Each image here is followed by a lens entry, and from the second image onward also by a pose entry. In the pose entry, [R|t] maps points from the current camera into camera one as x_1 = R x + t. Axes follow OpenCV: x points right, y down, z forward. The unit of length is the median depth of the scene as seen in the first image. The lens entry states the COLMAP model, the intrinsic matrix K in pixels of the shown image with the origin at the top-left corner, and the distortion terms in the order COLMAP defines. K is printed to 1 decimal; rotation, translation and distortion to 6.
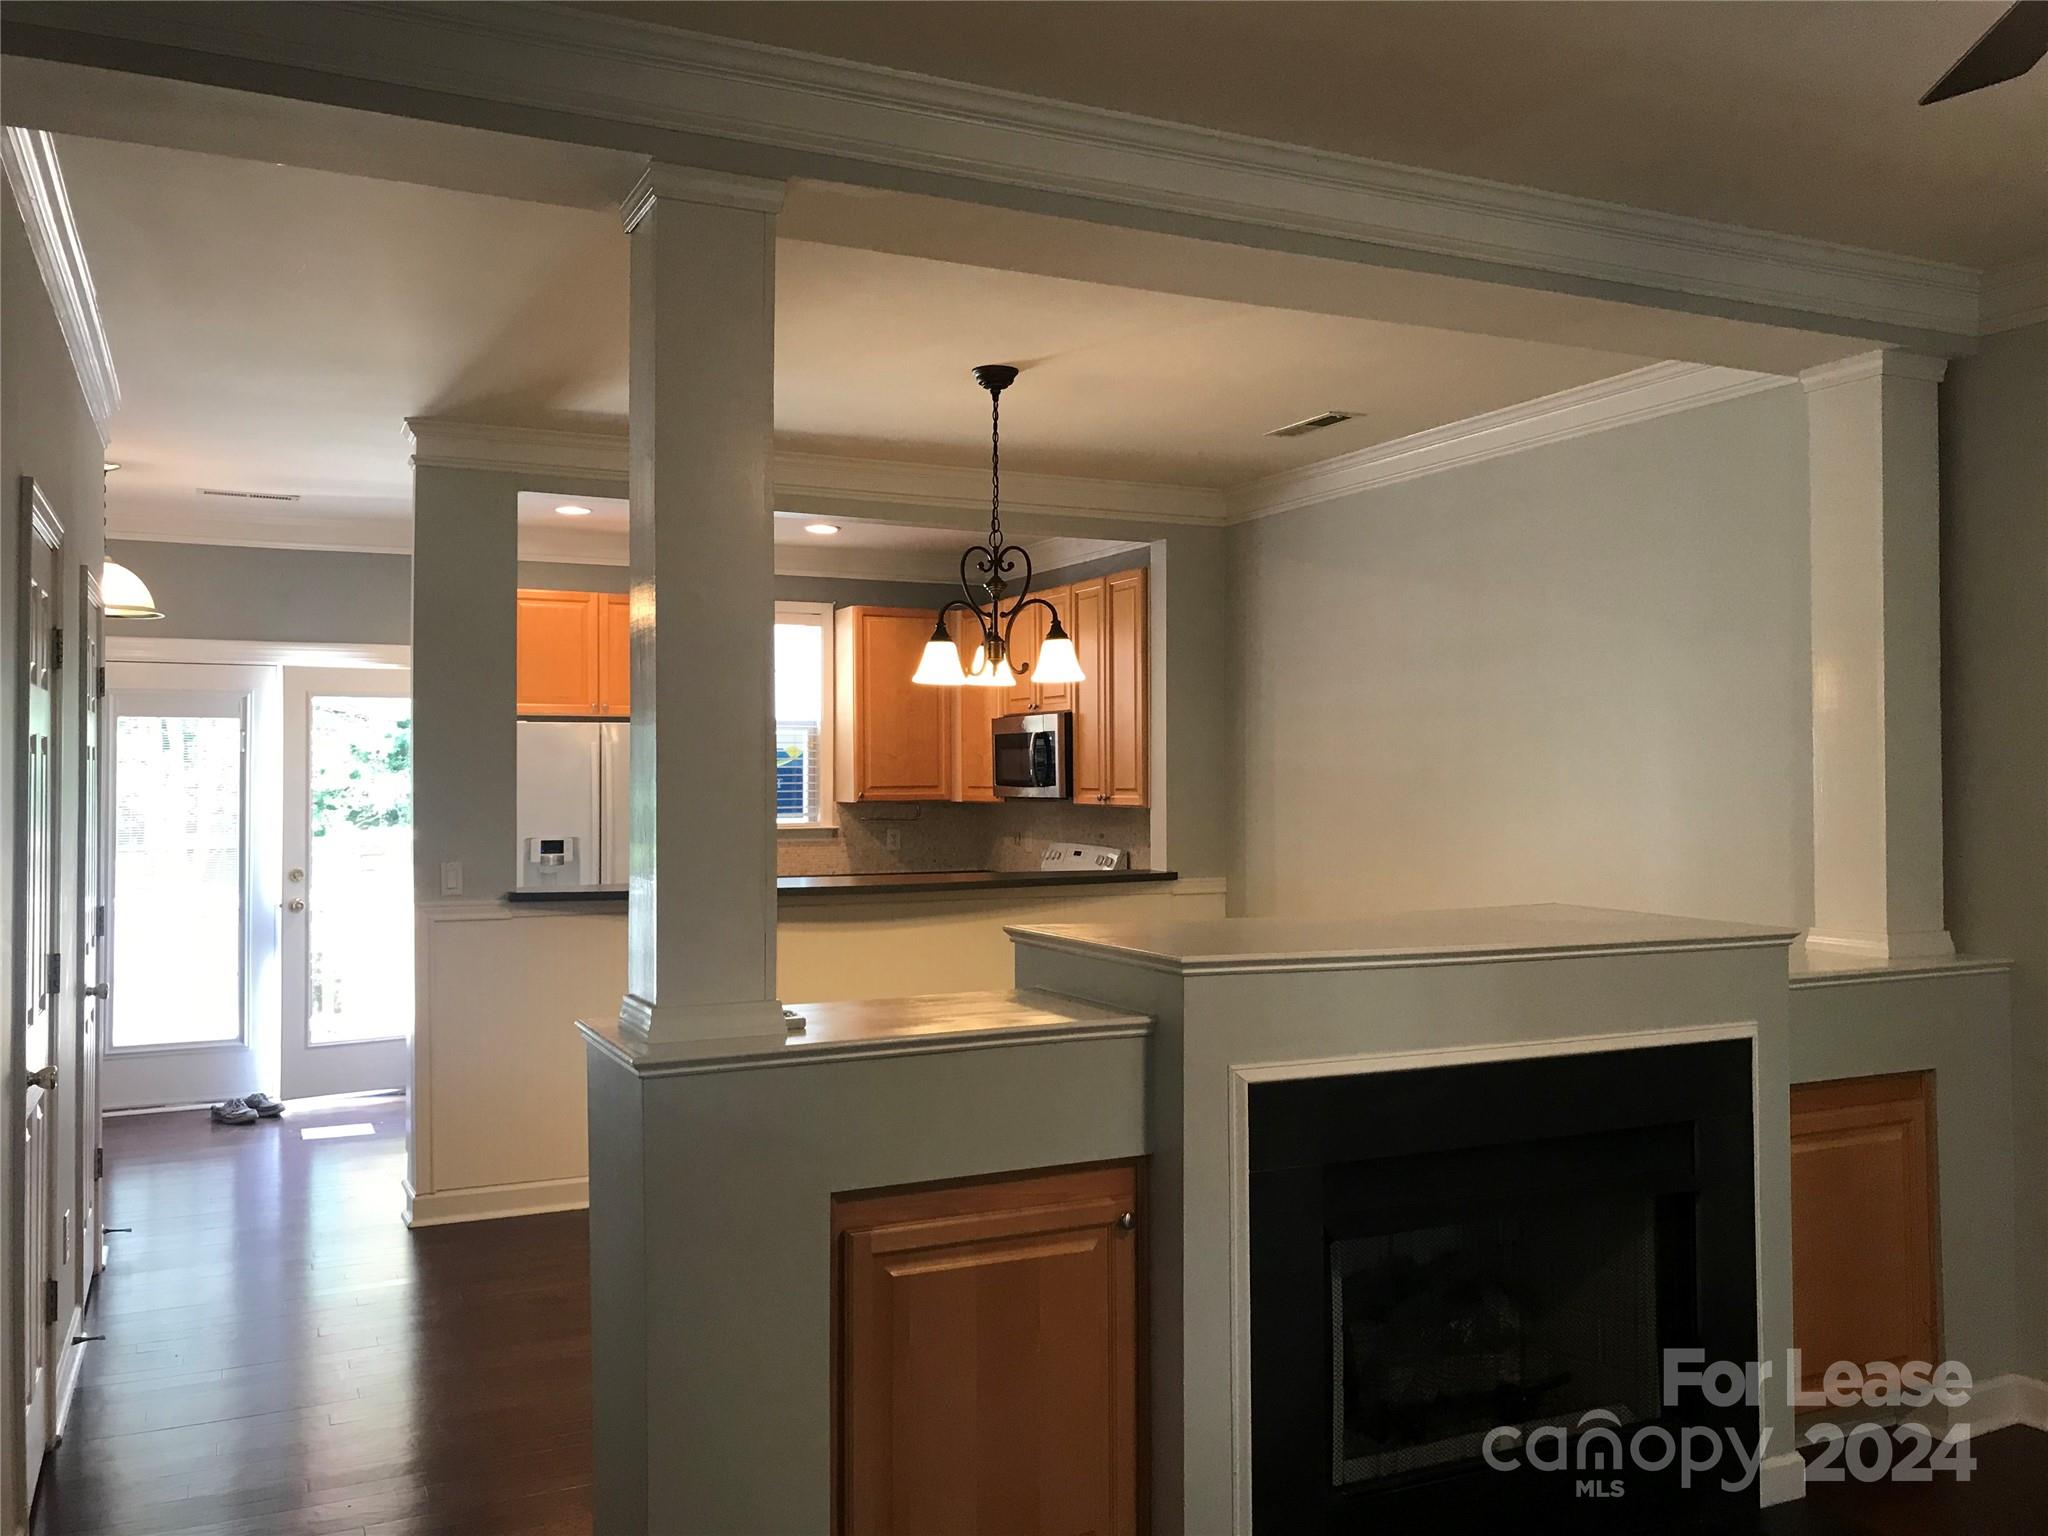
lens RADIAL K [[1667.8, 0, 1024.0], [0, 1667.8, 768.0], [0, 0, 1]] dist [0.064907, -0.090612]
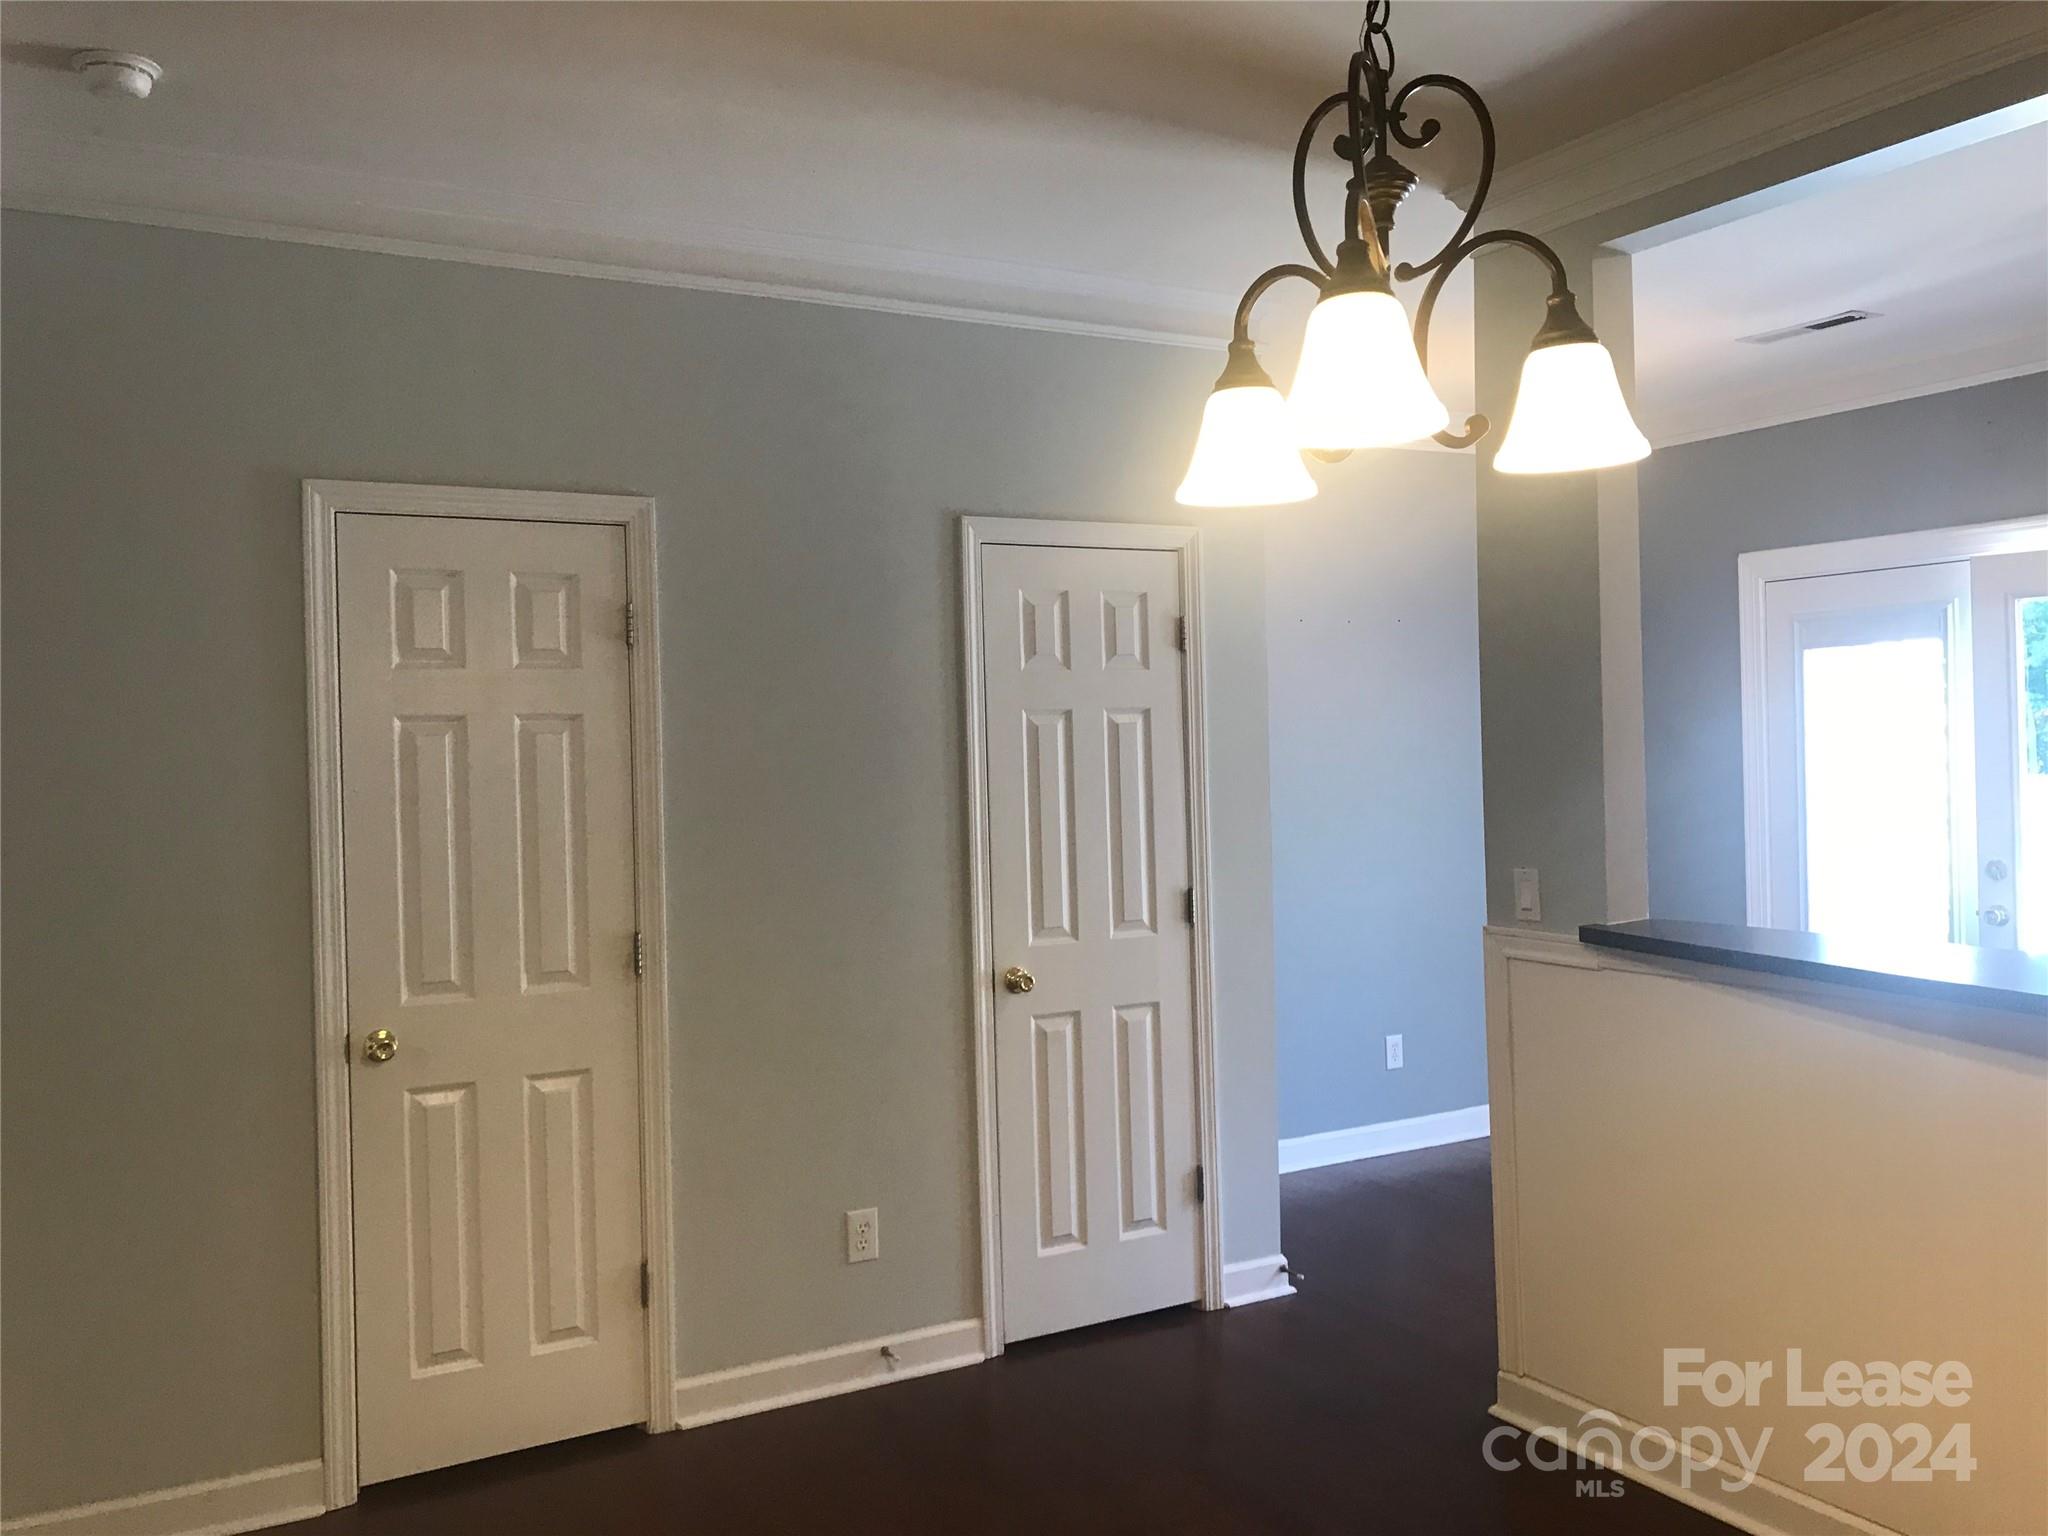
lens RADIAL K [[1707.6, 0, 1027.6], [0, 1707.6, 735.9], [0, 0, 1]] dist [-0.002151, -0.001441]
pose [[0.067379, -0.007491, -0.997699, 0.234472], [0.029436, 0.999551, -0.005517, 0.003745], [0.997293, -0.028996, 0.067569, 0.623727]]
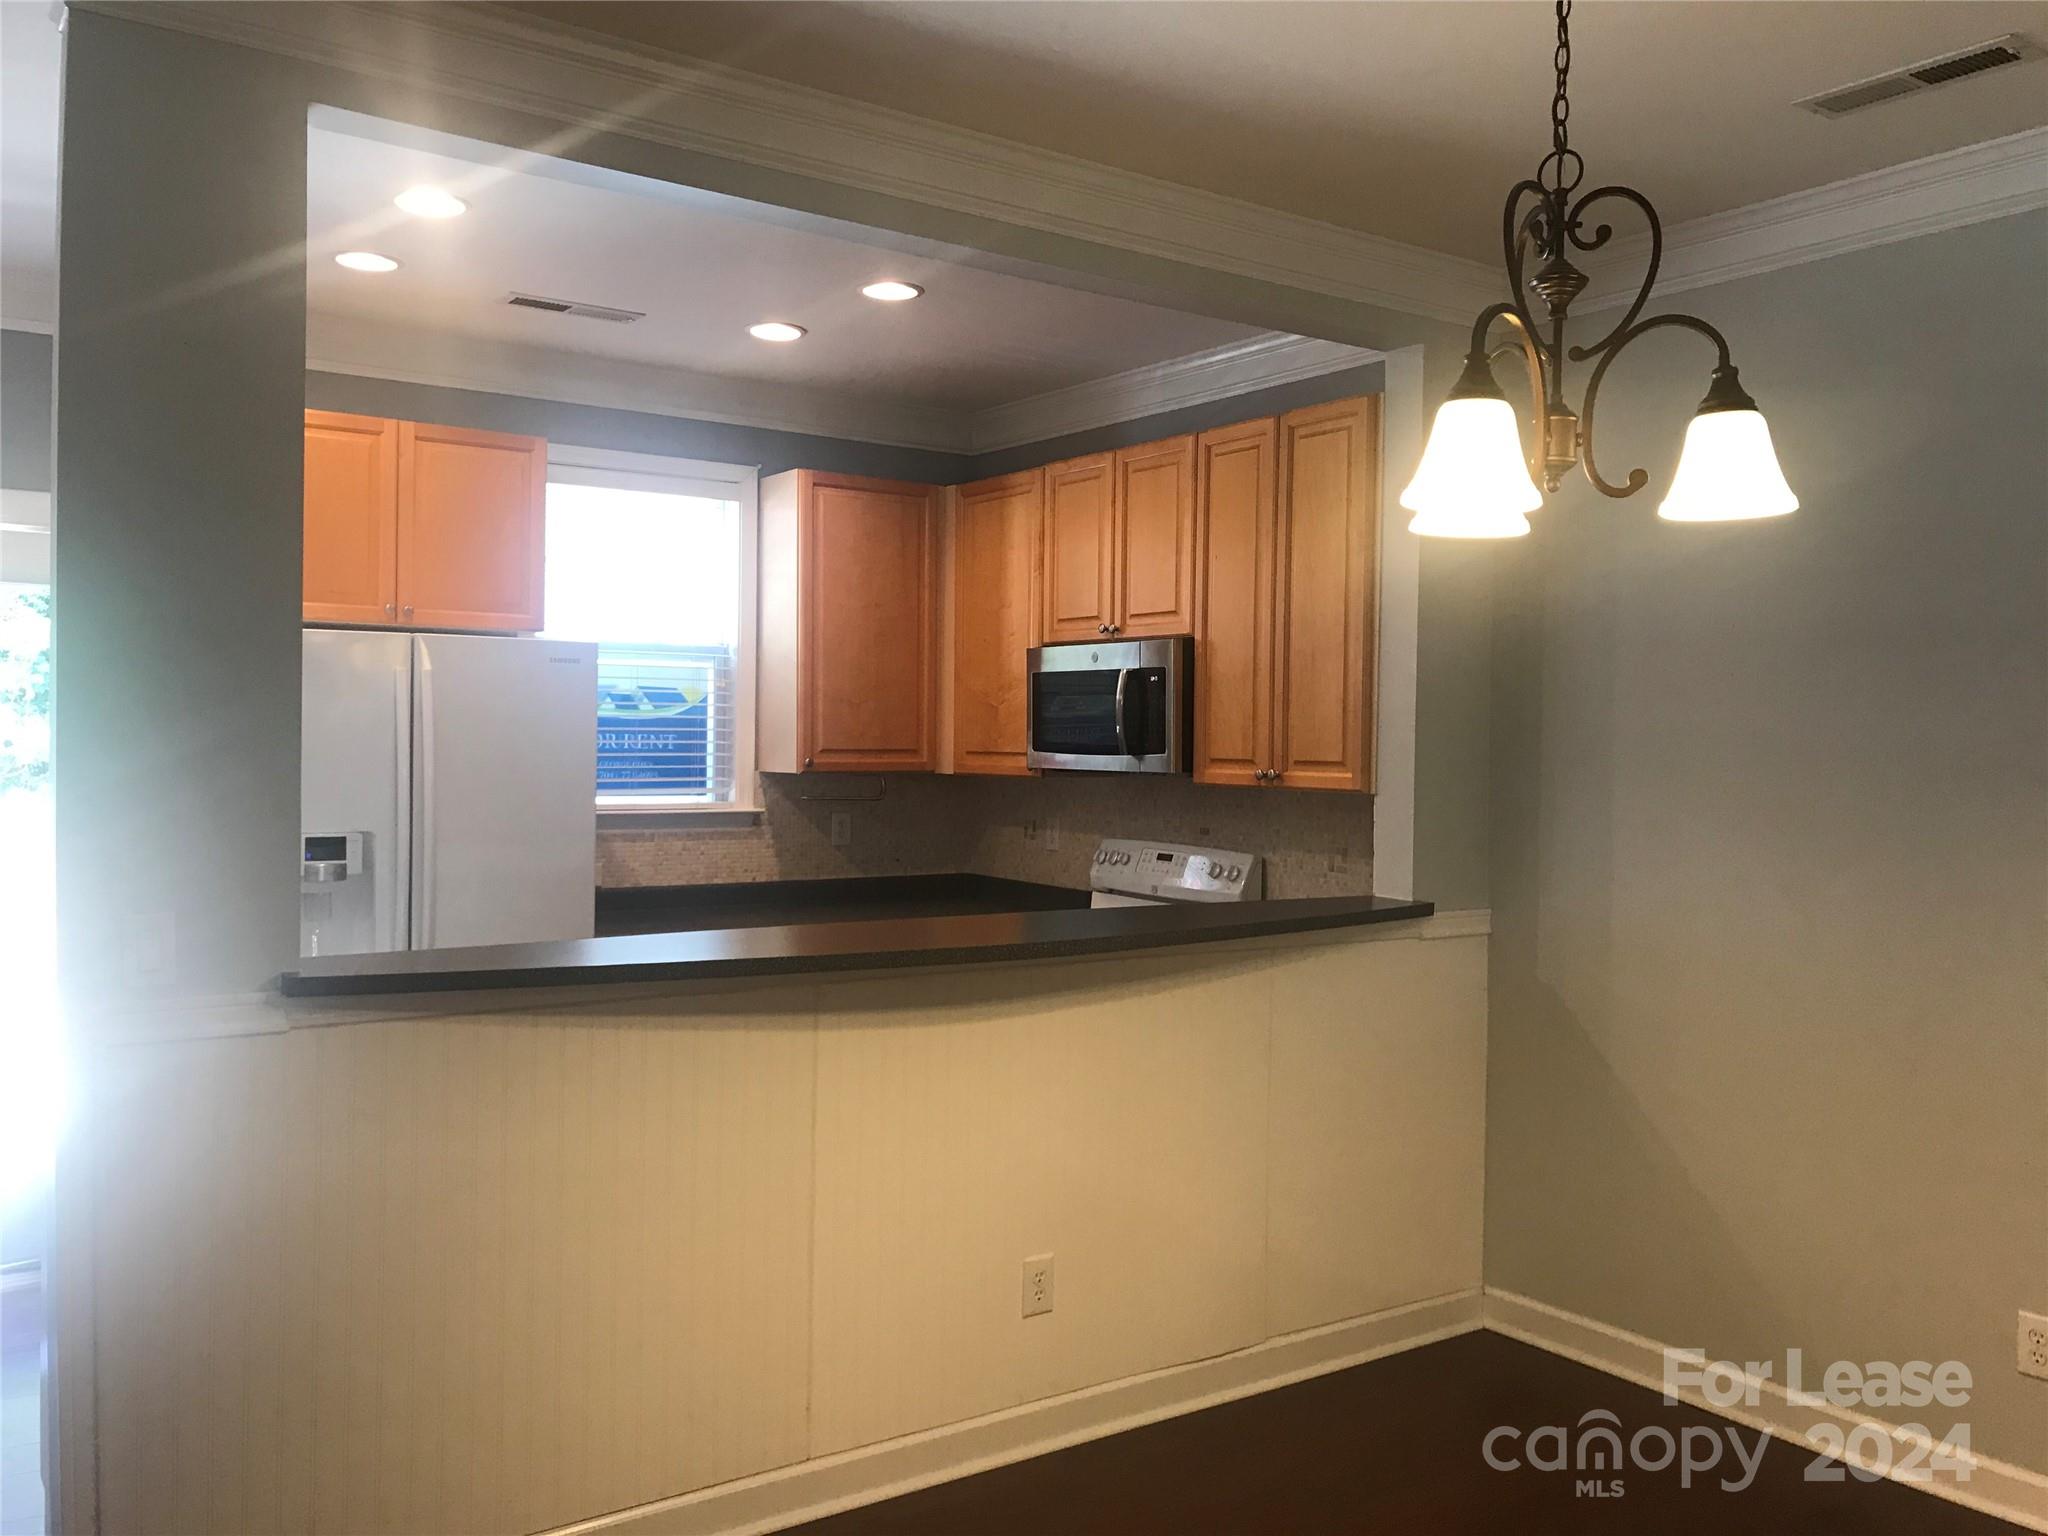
lens RADIAL K [[1678.0, 0, 1020.1], [0, 1678.0, 756.6], [0, 0, 1]] dist [0.005940, 0.044285]
pose [[0.986401, 0.013638, 0.163788, -0.150374], [-0.016449, 0.999740, 0.015821, 0.002953], [-0.163529, -0.018300, 0.986369, 0.419777]]
